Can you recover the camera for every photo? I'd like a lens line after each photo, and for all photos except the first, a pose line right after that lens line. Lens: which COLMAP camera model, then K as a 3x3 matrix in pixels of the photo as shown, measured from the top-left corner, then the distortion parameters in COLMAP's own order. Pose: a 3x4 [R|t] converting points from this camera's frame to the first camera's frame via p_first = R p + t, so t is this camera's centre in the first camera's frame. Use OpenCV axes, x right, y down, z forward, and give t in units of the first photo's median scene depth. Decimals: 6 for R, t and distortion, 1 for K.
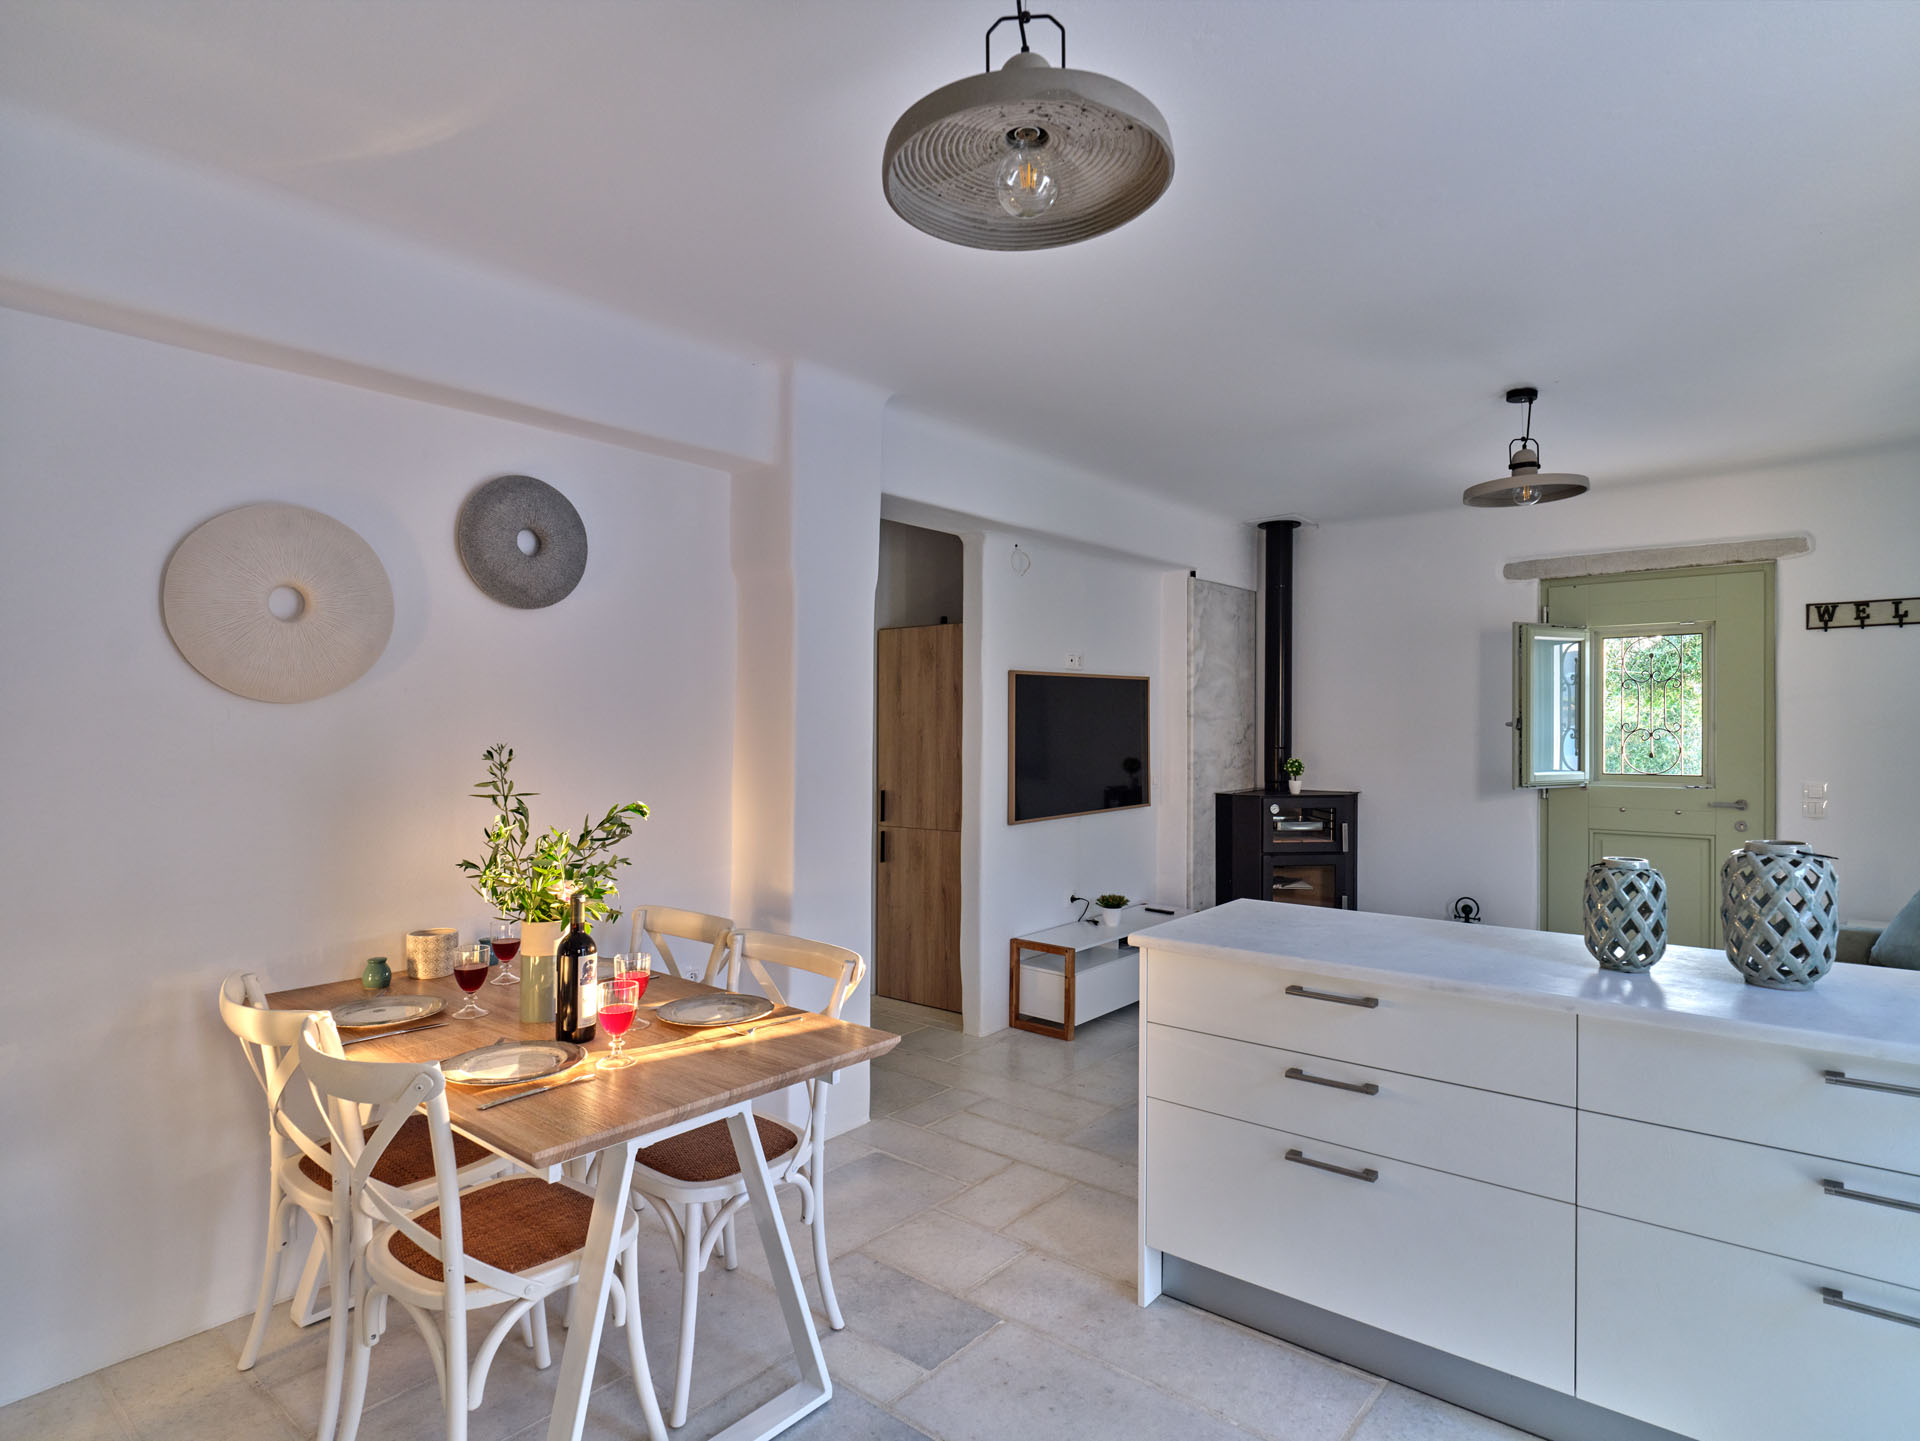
lens RADIAL K [[972.8, 0, 960.0], [0, 972.8, 720.5], [0, 0, 1]] dist [-0.001809, -0.000830]
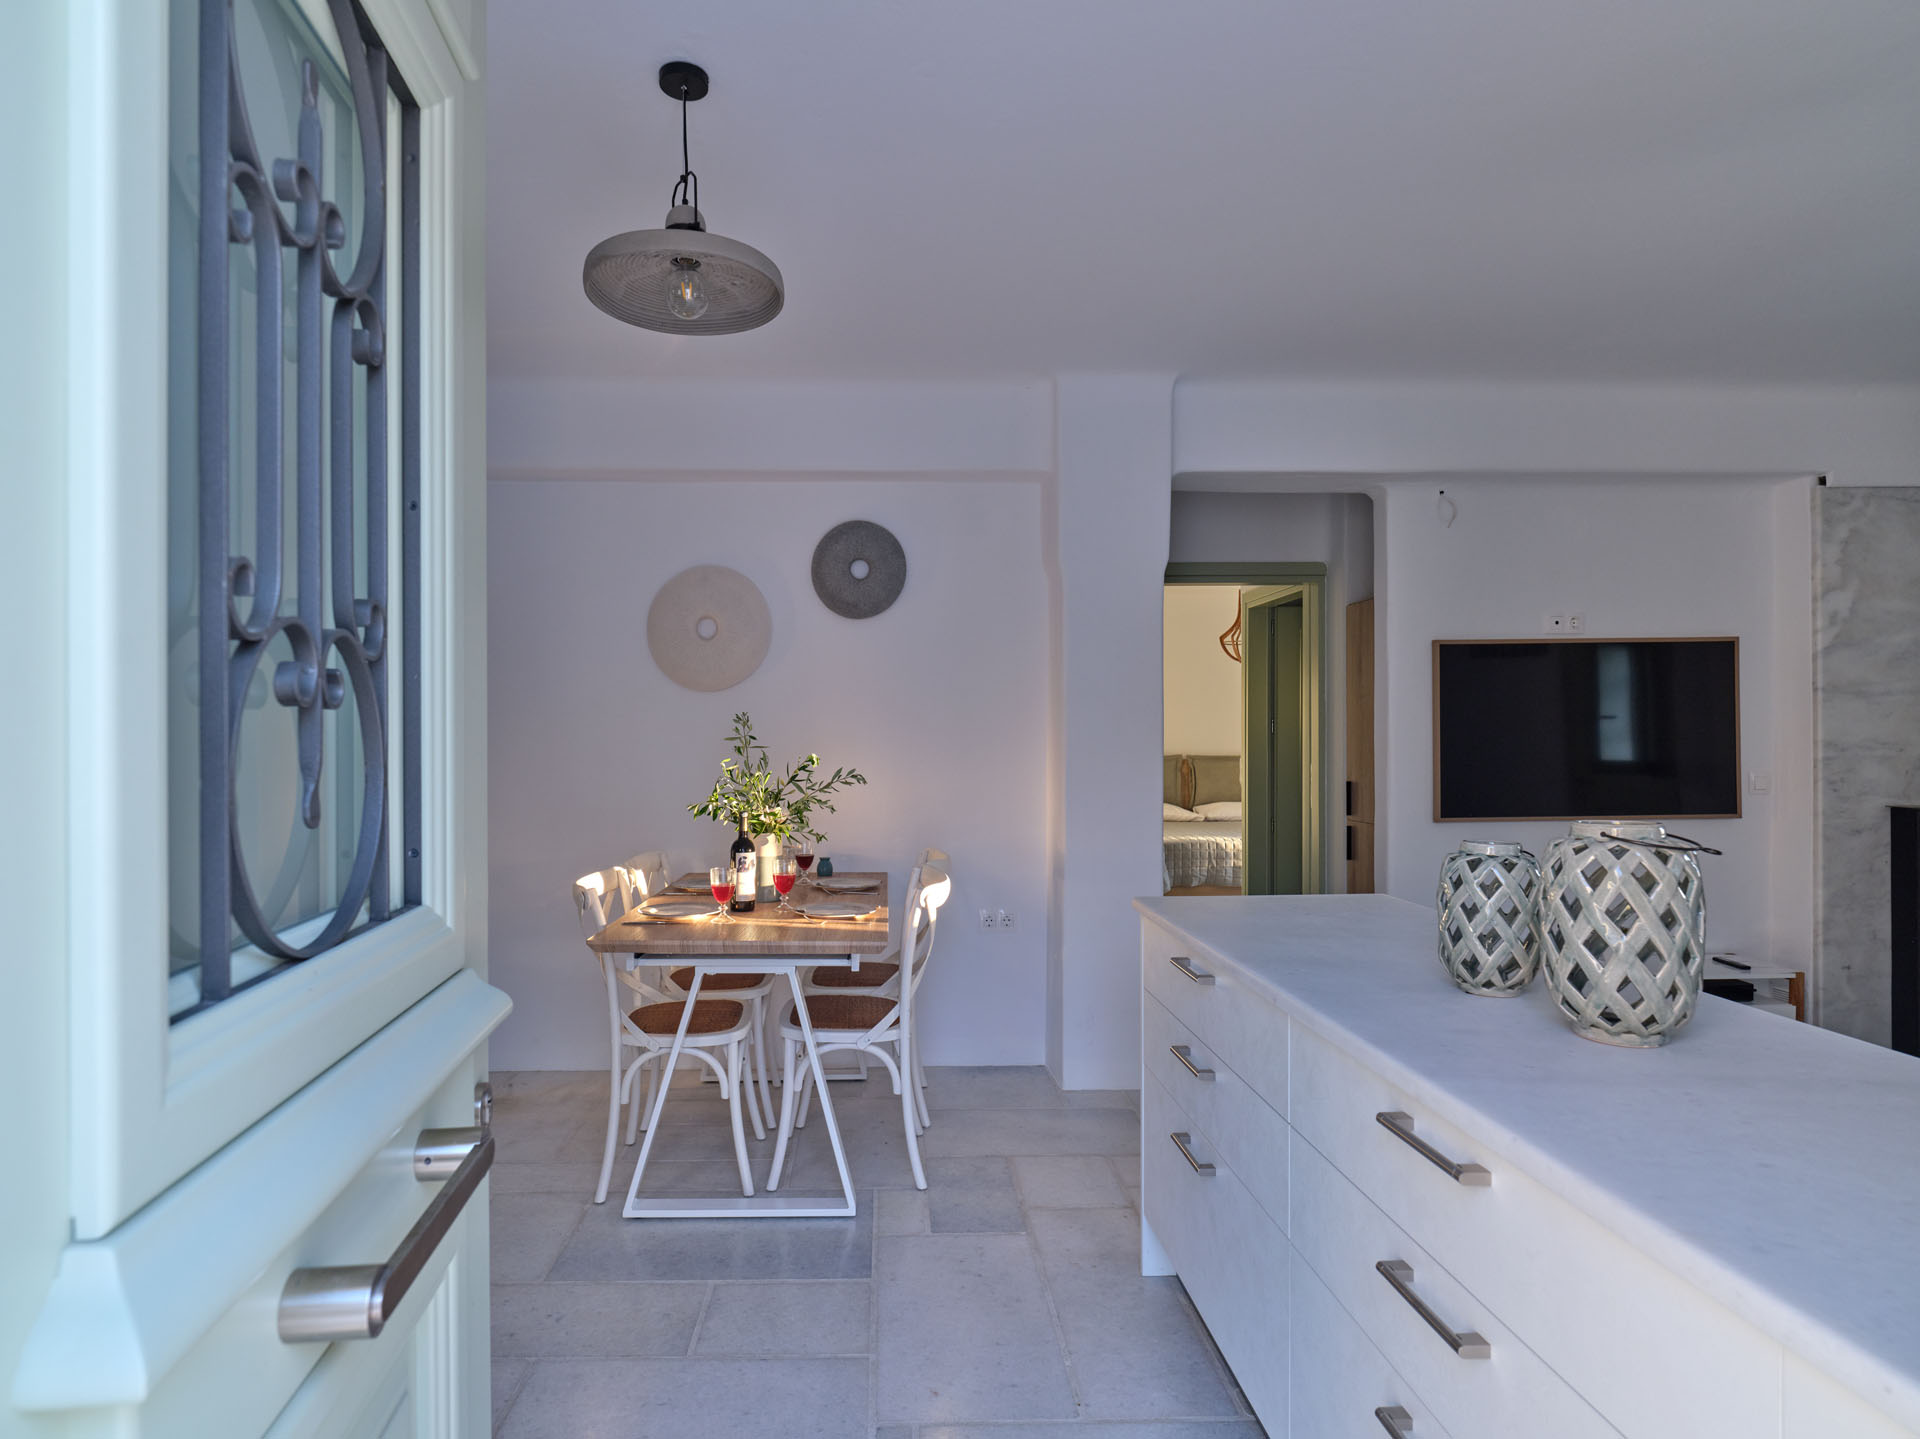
lens RADIAL K [[1041.6, 0, 958.3], [0, 1041.6, 726.3], [0, 0, 1]] dist [-0.001730, -0.000692]
pose [[0.677348, -0.005319, -0.735643, 0.533222], [0.004611, 0.999985, -0.002985, 0.029673], [0.735648, -0.001370, 0.677363, 0.092017]]
